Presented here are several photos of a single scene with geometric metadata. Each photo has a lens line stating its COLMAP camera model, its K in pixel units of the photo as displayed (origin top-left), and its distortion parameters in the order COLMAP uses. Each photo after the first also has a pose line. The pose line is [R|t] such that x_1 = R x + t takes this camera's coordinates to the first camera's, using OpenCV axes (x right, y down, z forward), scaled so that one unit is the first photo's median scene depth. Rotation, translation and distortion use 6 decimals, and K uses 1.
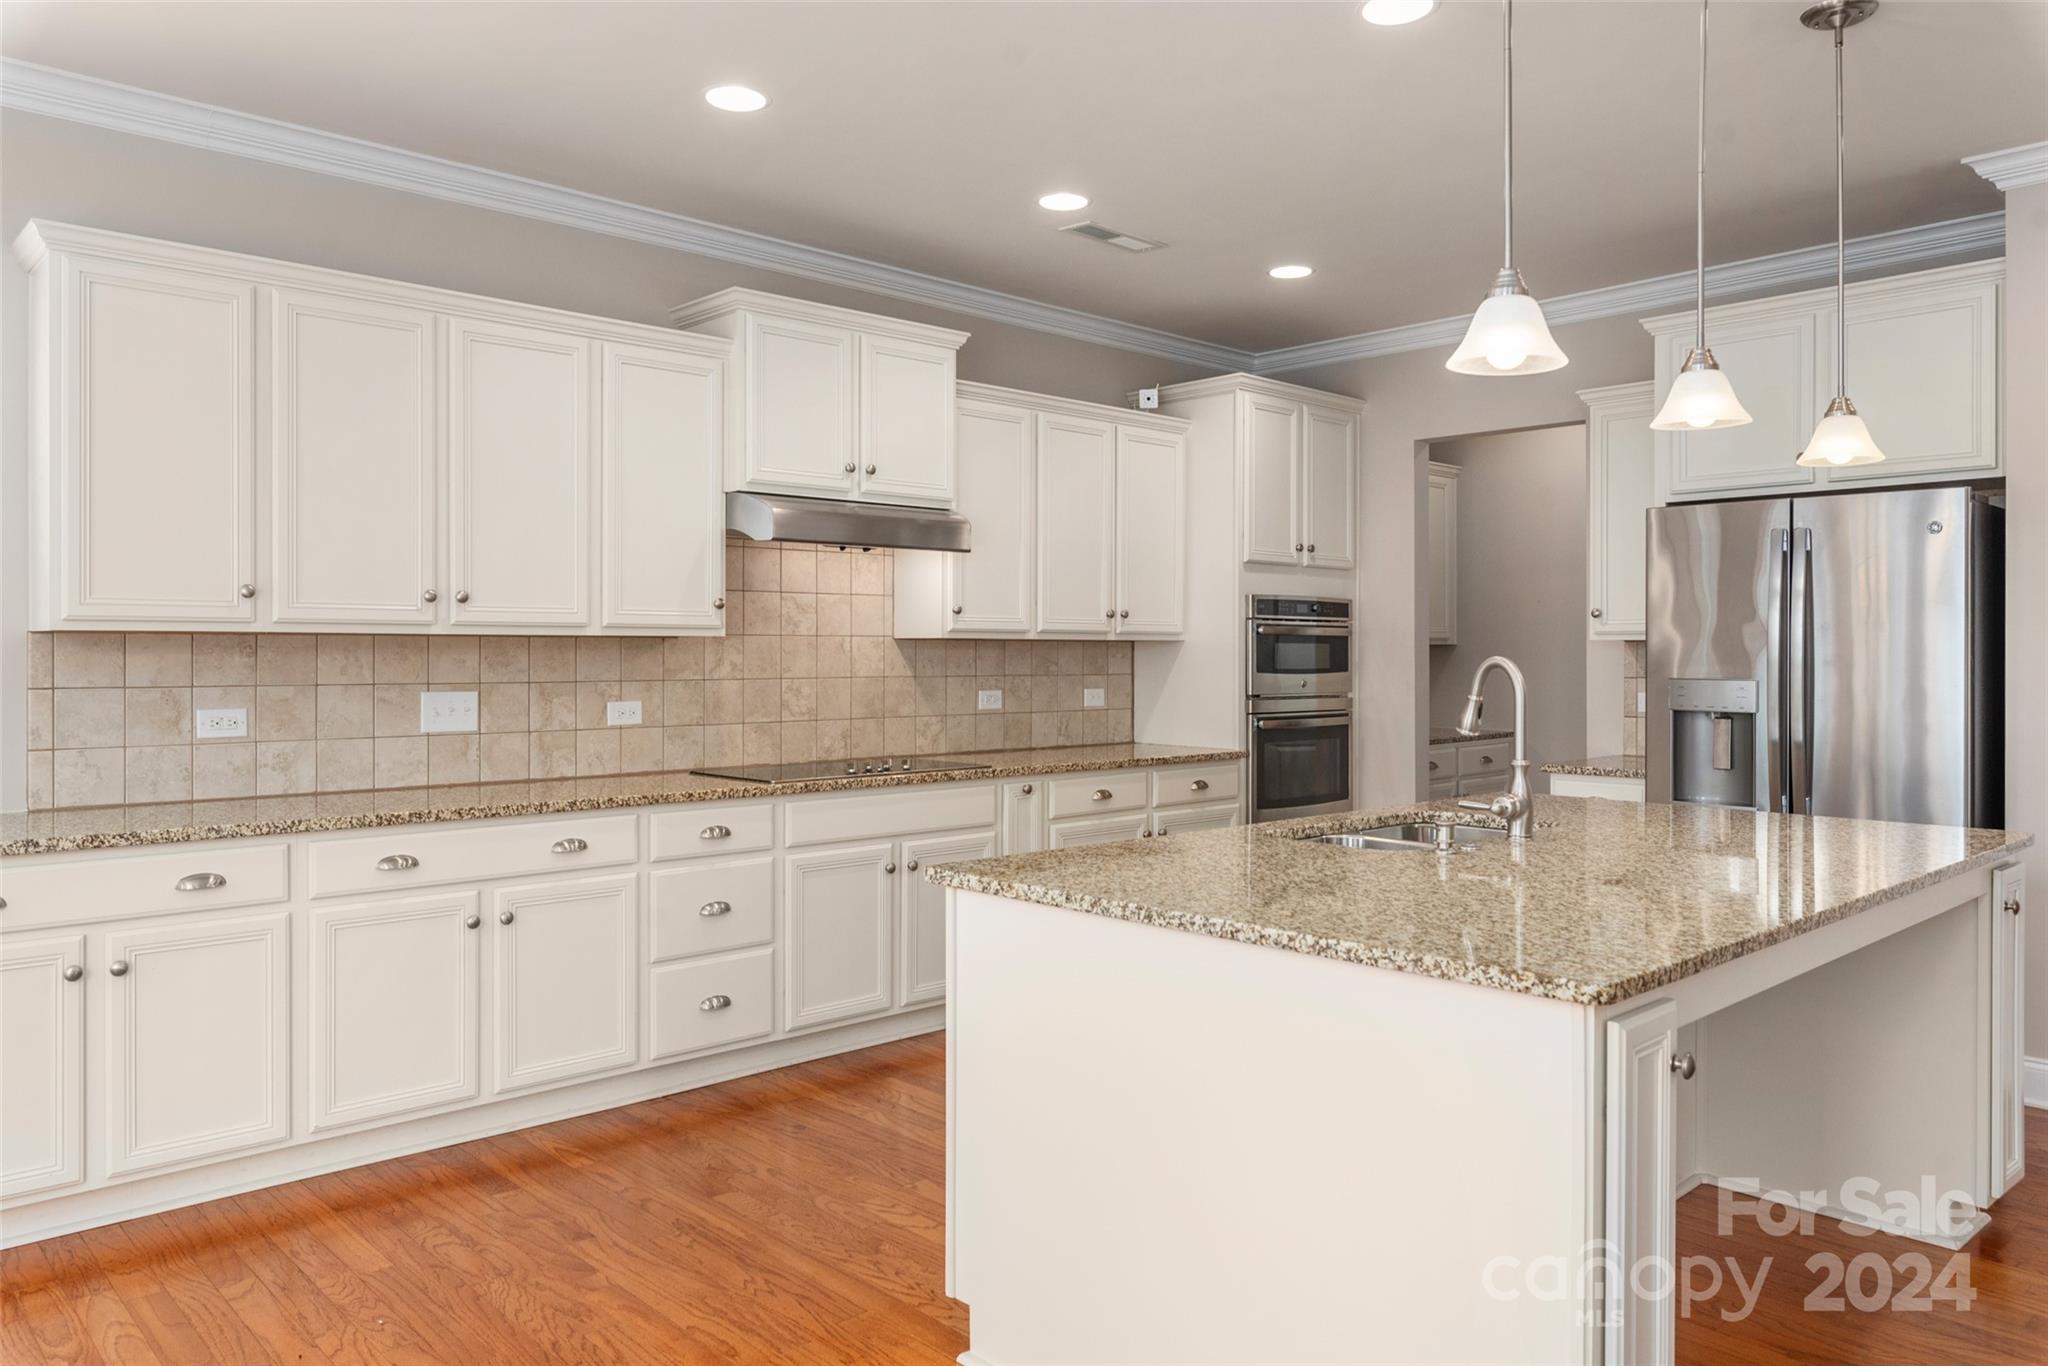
lens RADIAL K [[1417.1, 0, 1020.1], [0, 1417.1, 644.2], [0, 0, 1]] dist [0.002237, 0.000000]
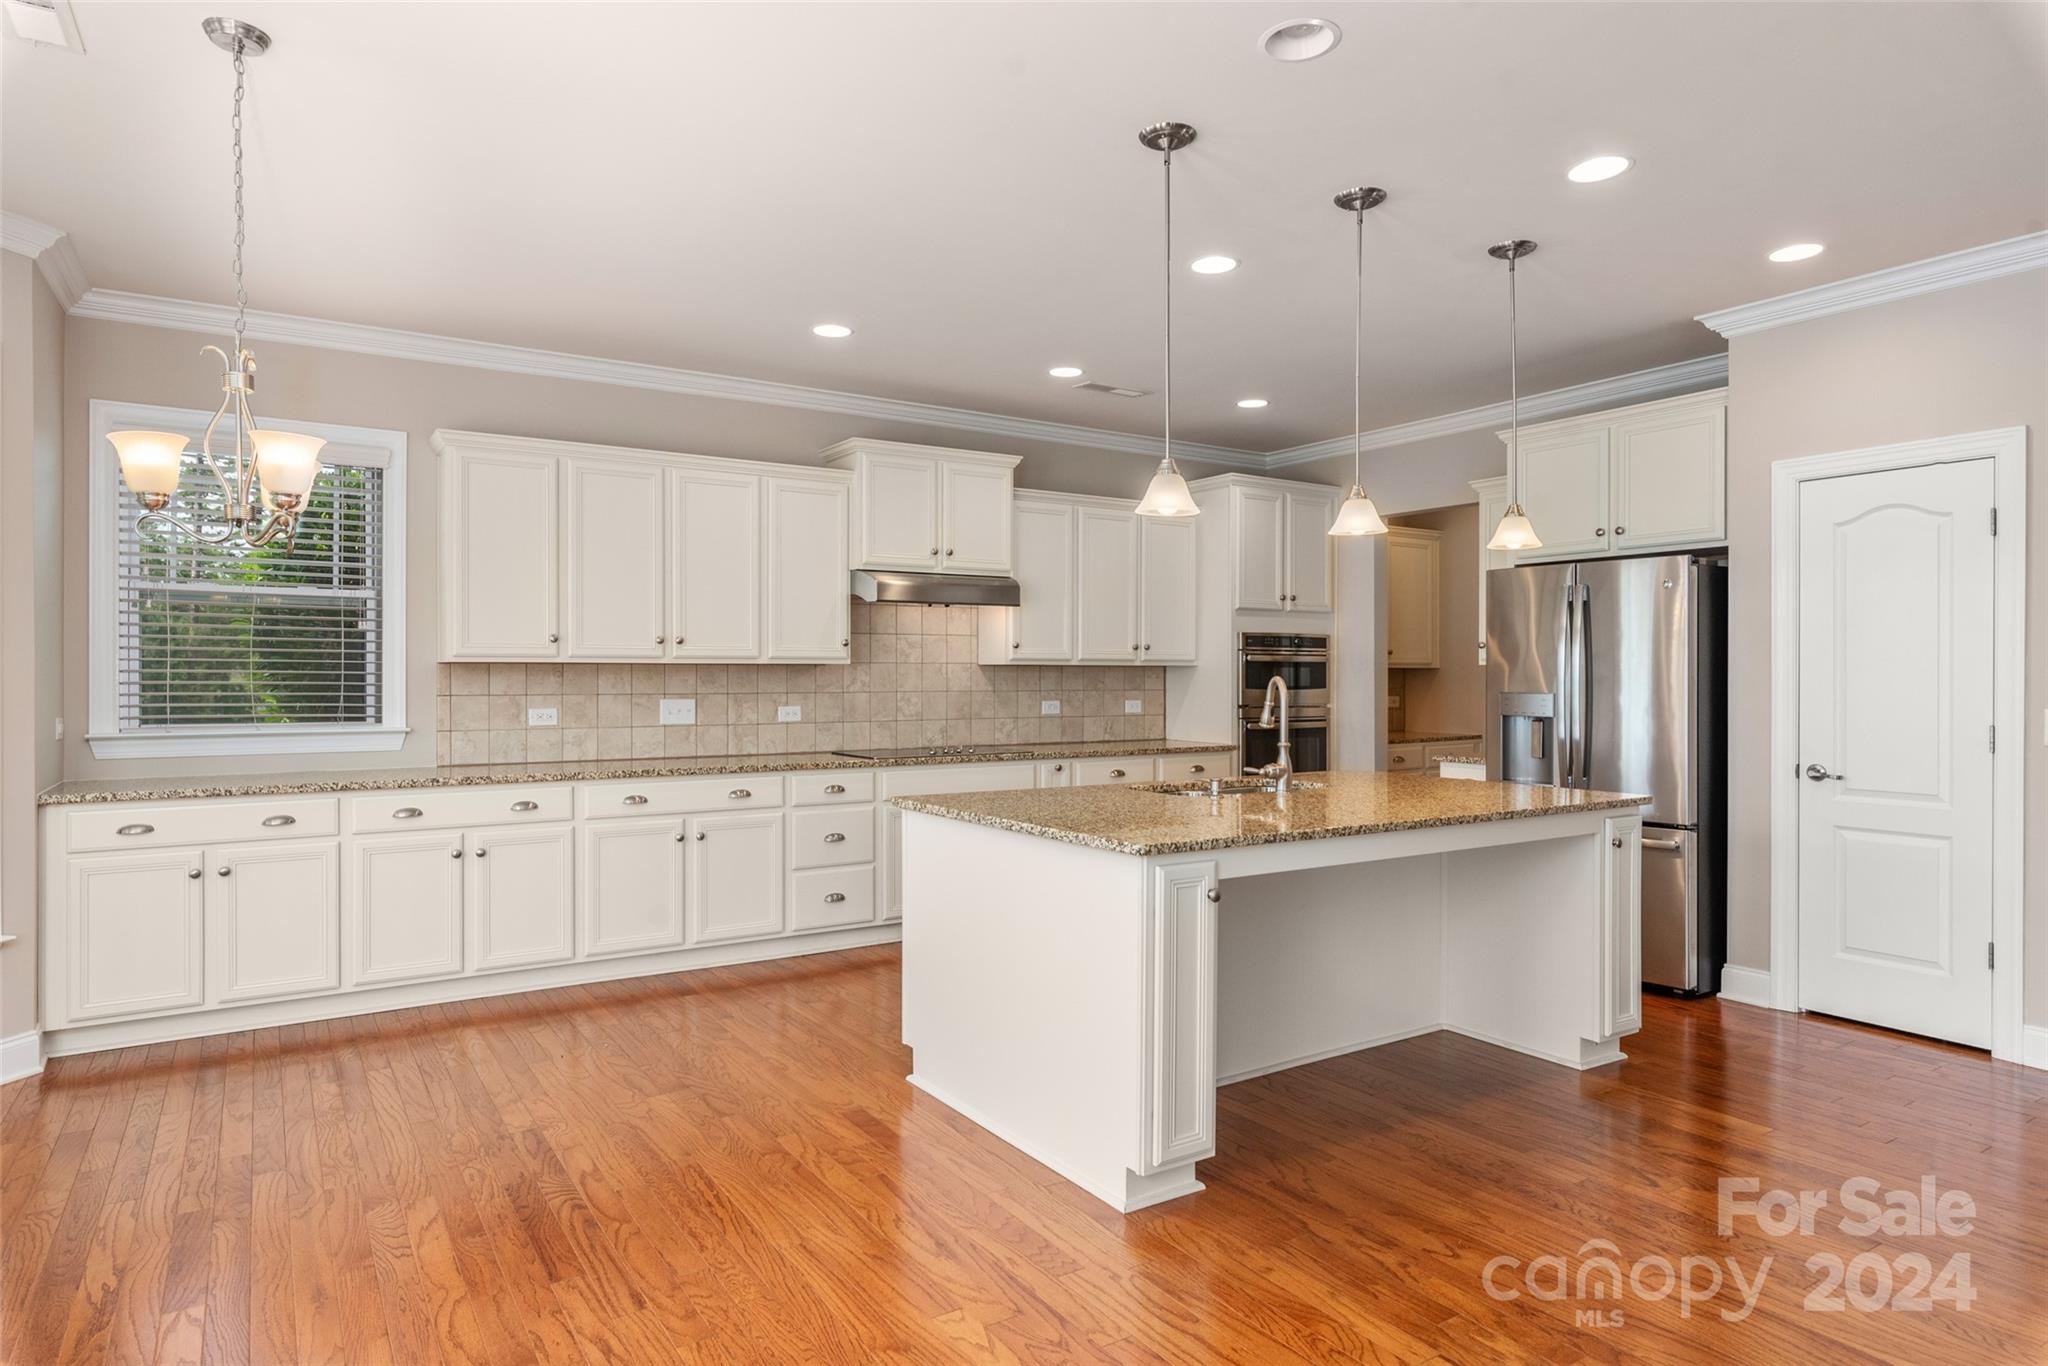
lens RADIAL K [[1182.0, 0, 1014.9], [0, 1182.0, 672.7], [0, 0, 1]] dist [0.001525, 0.001010]
pose [[0.983924, -0.001165, -0.178582, 0.183148], [0.001842, 0.999992, 0.003624, -0.000439], [0.178577, -0.003894, 0.983918, -0.214244]]
